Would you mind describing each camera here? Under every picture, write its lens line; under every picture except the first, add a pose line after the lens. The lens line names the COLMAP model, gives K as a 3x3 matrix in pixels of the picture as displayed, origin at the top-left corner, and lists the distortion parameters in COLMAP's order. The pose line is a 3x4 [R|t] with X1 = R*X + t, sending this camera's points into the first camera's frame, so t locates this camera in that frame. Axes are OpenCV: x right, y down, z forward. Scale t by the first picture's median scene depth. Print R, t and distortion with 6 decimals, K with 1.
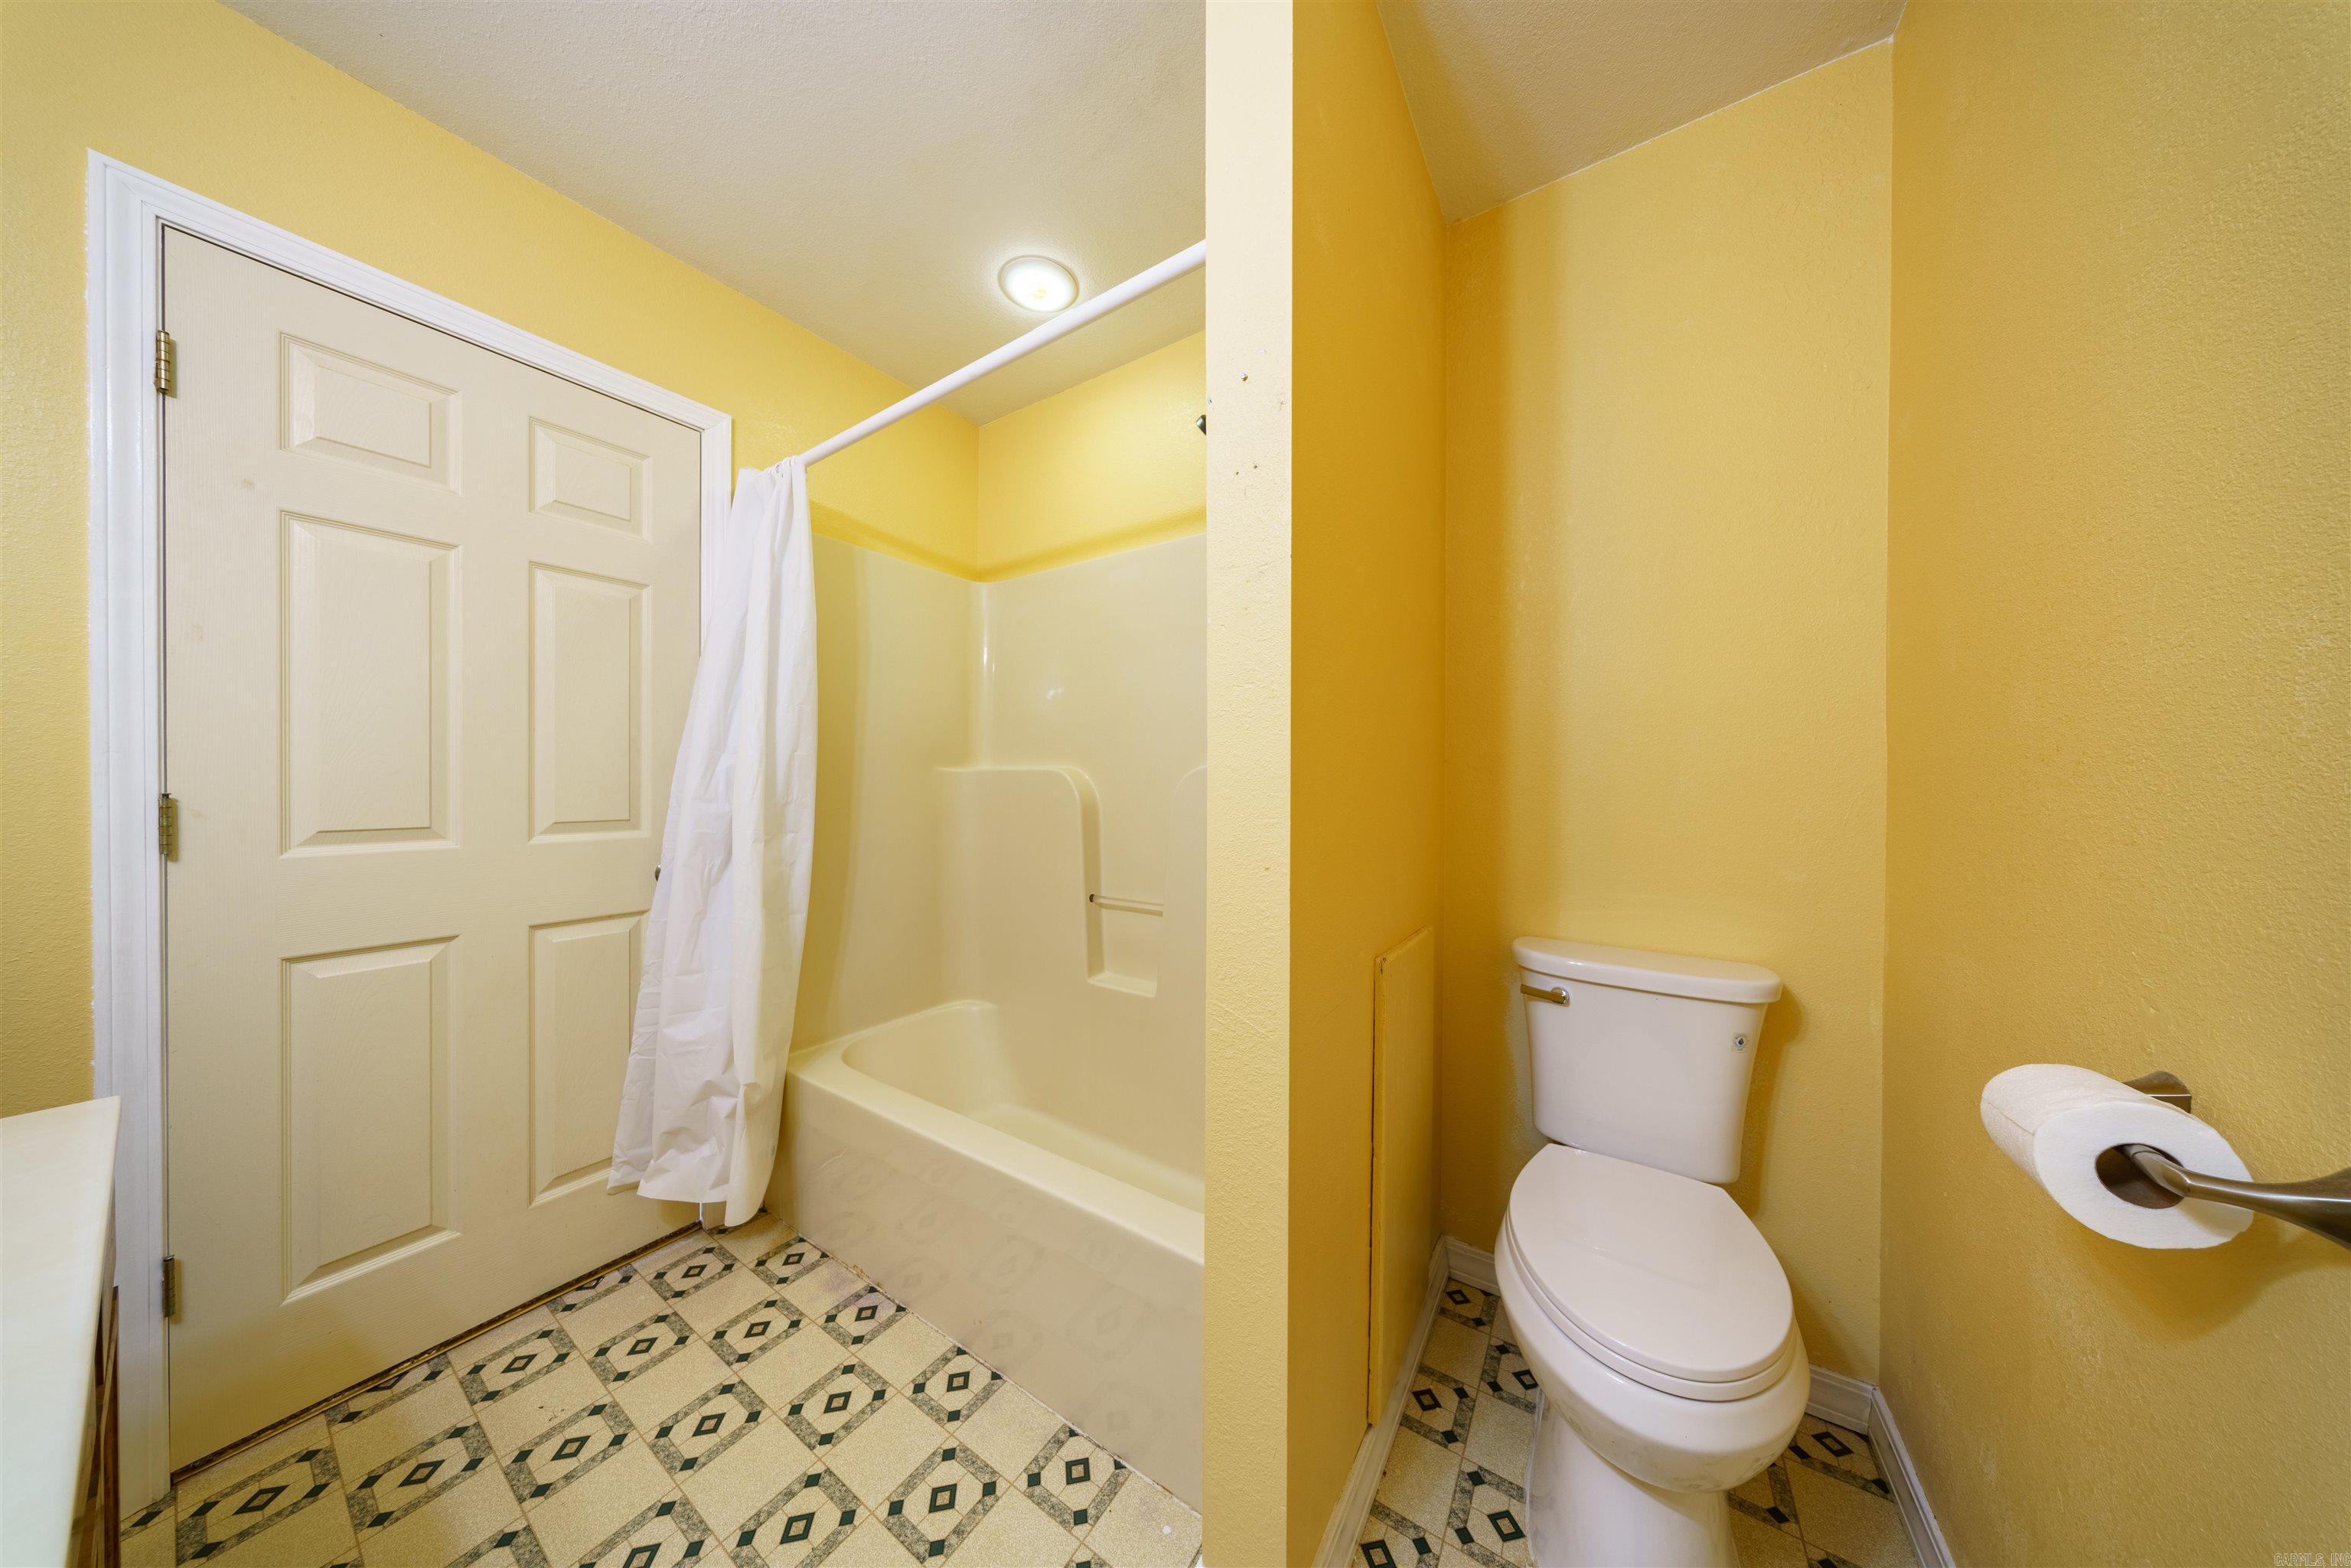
lens RADIAL K [[674.9, 0, 1186.0], [0, 674.9, 786.7], [0, 0, 1]] dist [0.000030, 0.000151]
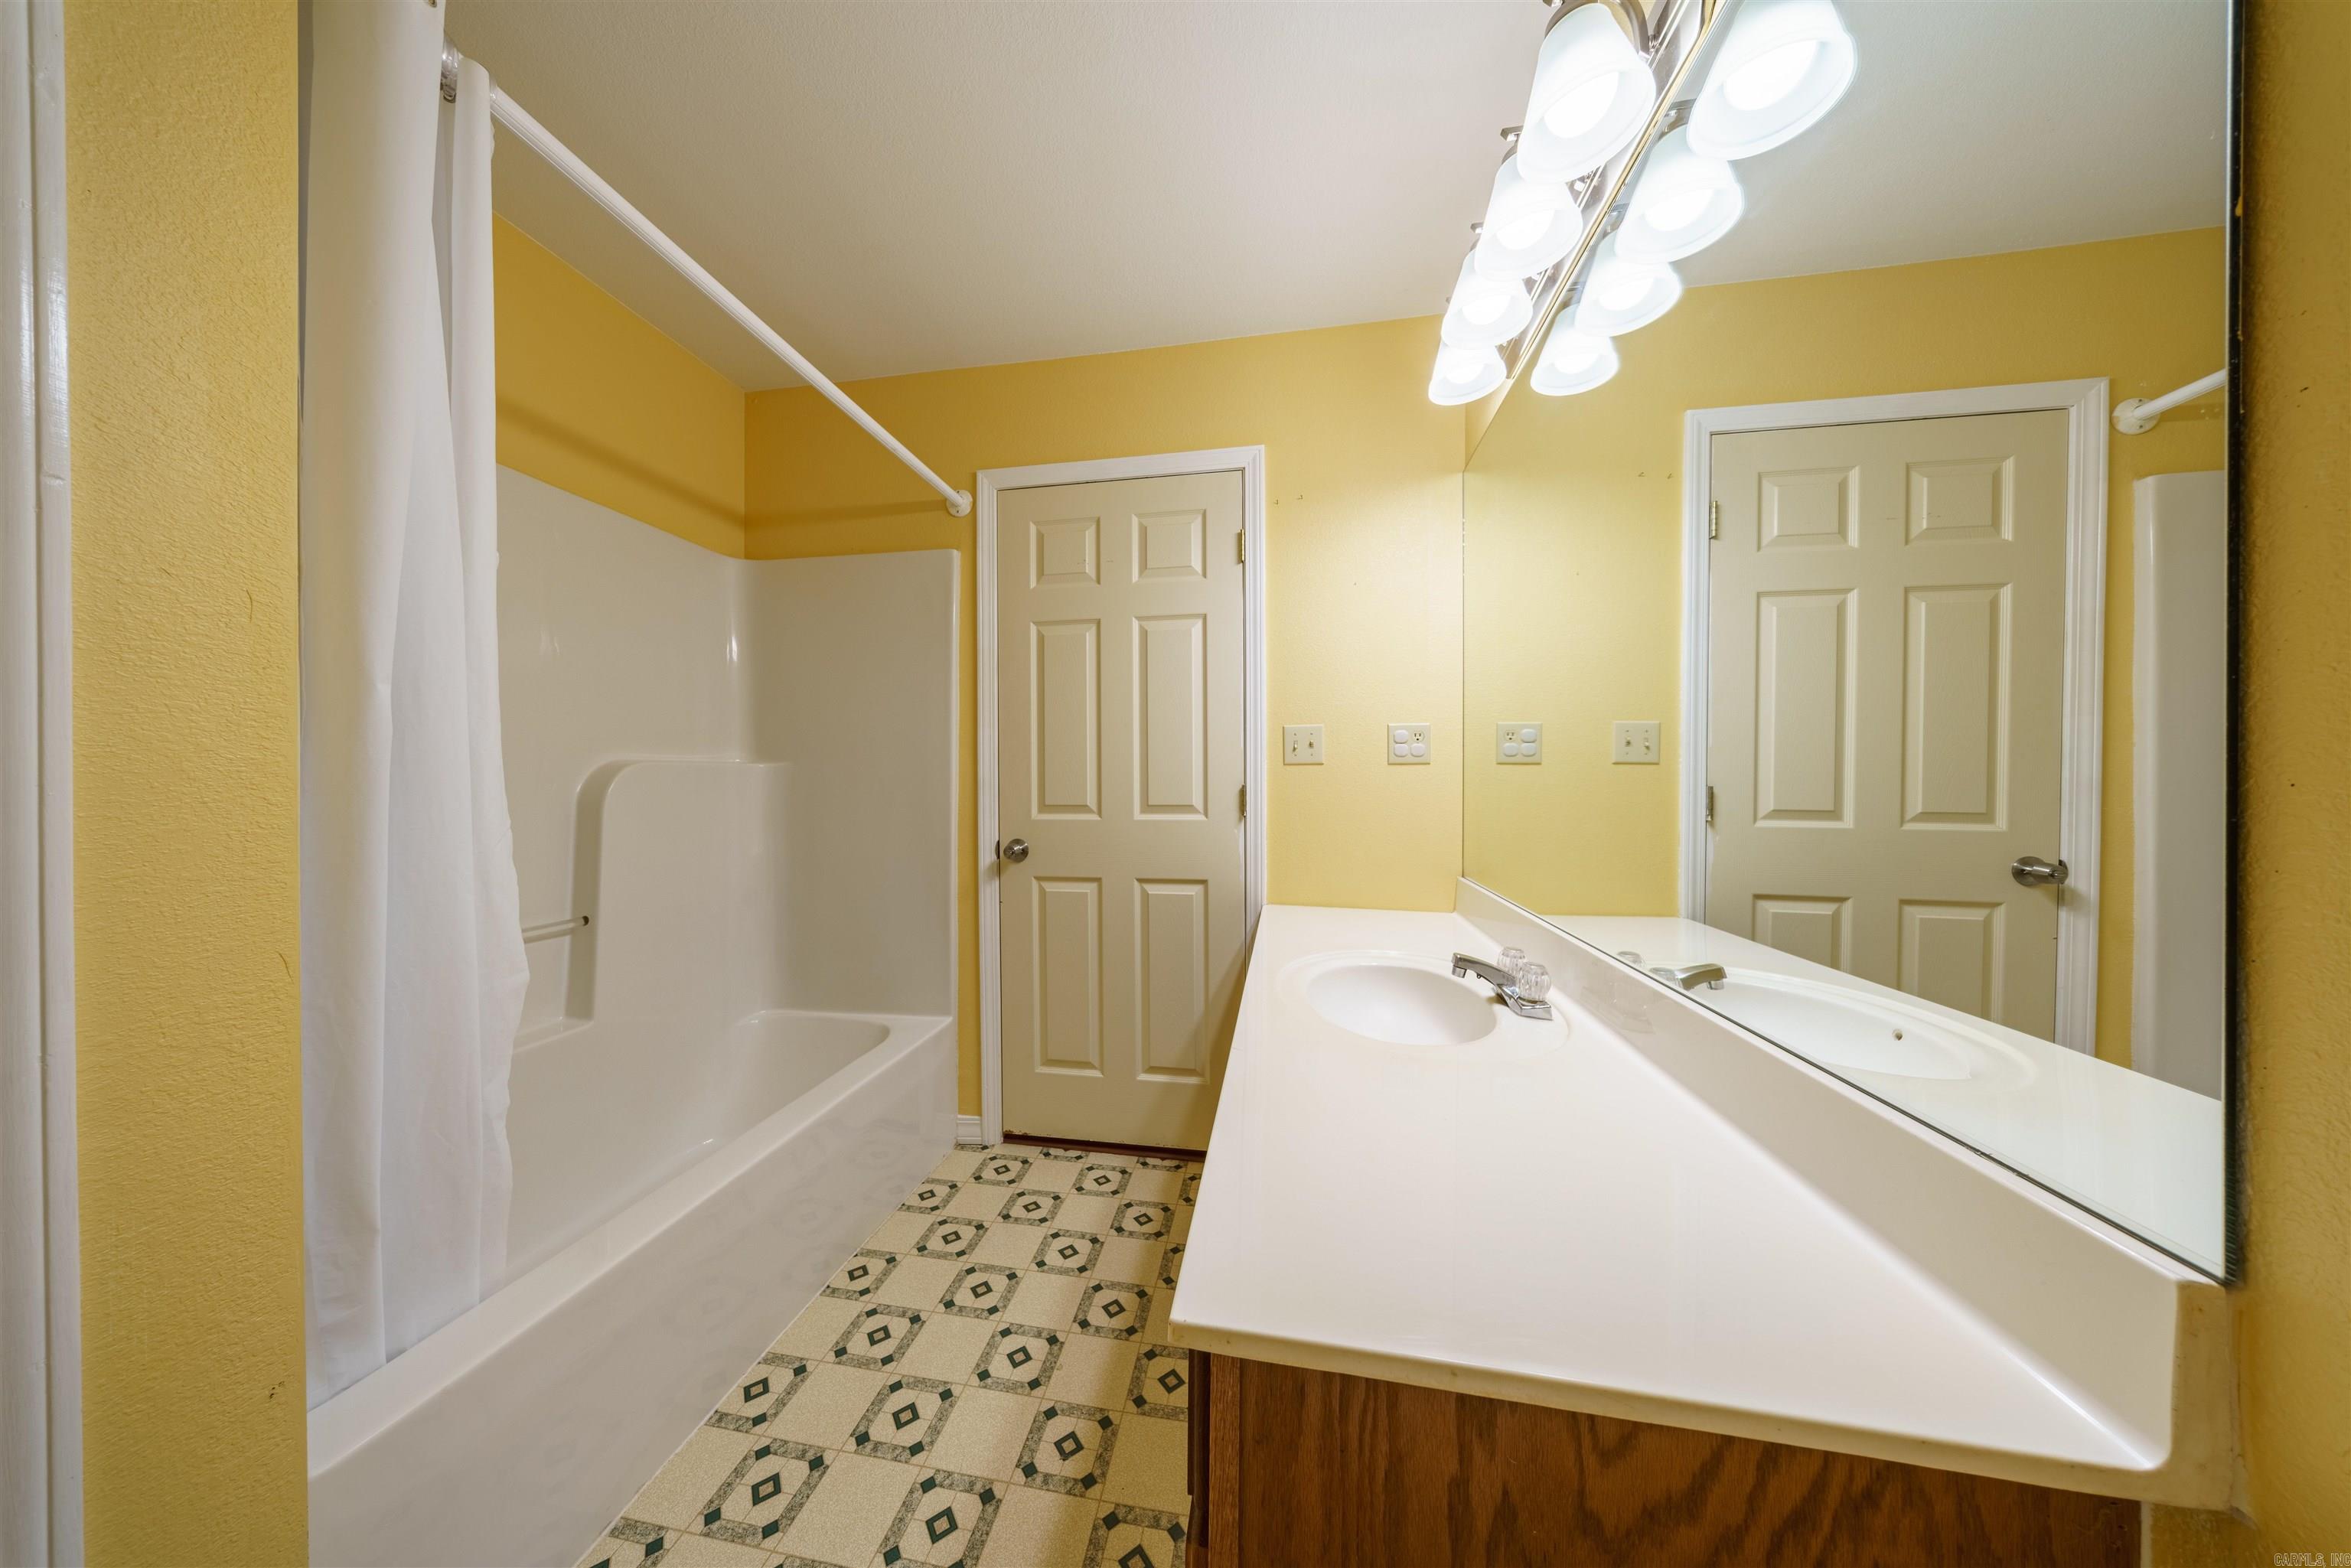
lens RADIAL K [[674.9, 0, 1172.9], [0, 674.9, 776.7], [0, 0, 1]] dist [0.000030, 0.000151]
pose [[0.402127, 0.000692, -0.915584, -0.412466], [-0.006758, 0.999975, -0.002212, 0.005466], [0.915559, 0.007077, 0.402121, -0.629229]]
